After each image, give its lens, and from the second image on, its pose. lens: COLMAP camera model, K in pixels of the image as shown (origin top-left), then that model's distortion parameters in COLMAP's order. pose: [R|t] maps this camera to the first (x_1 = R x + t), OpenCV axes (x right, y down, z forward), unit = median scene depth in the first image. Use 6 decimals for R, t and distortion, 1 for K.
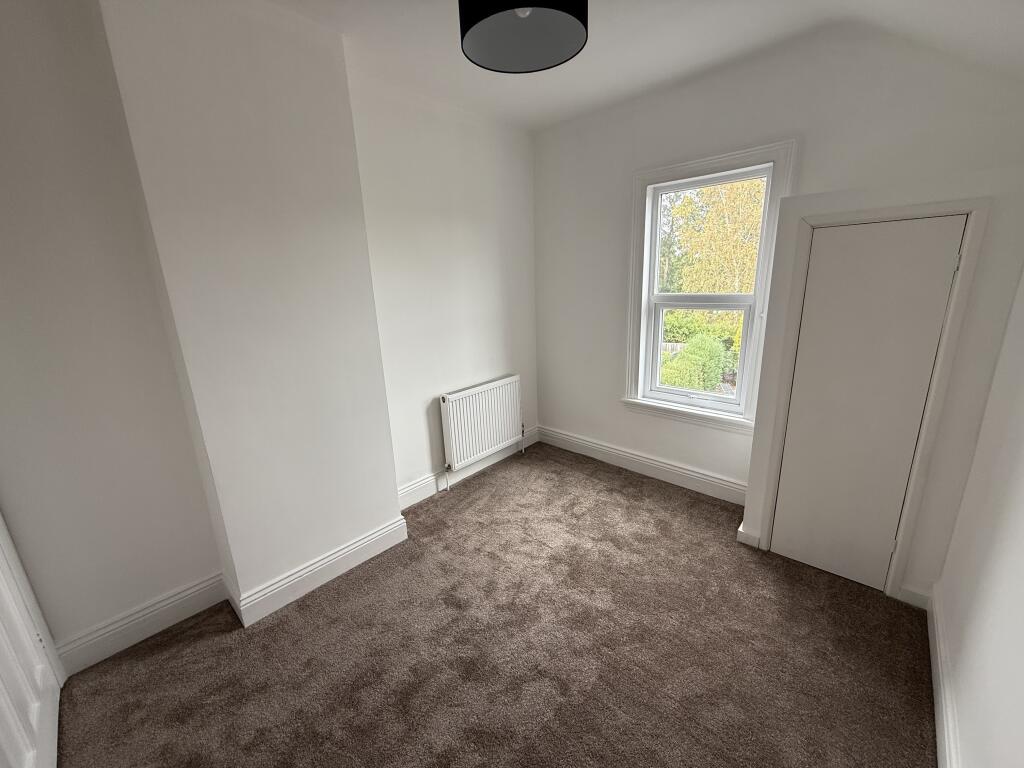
lens RADIAL K [[409.2, 0, 510.7], [0, 409.2, 383.7], [0, 0, 1]] dist [0.001786, 0.000187]
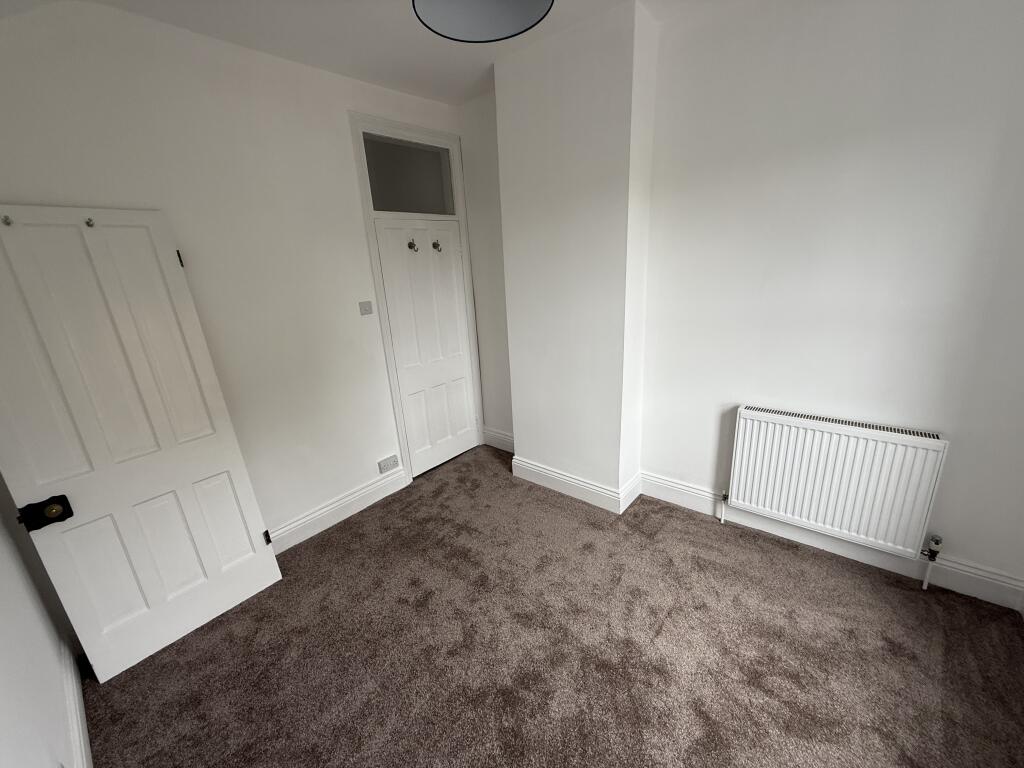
lens RADIAL K [[409.2, 0, 510.7], [0, 409.2, 383.7], [0, 0, 1]] dist [0.001786, 0.000187]
pose [[0.046481, 0.321635, -0.945722, 0.616101], [-0.191735, 0.932014, 0.307550, -0.193999], [0.980345, 0.167033, 0.104989, 0.596080]]
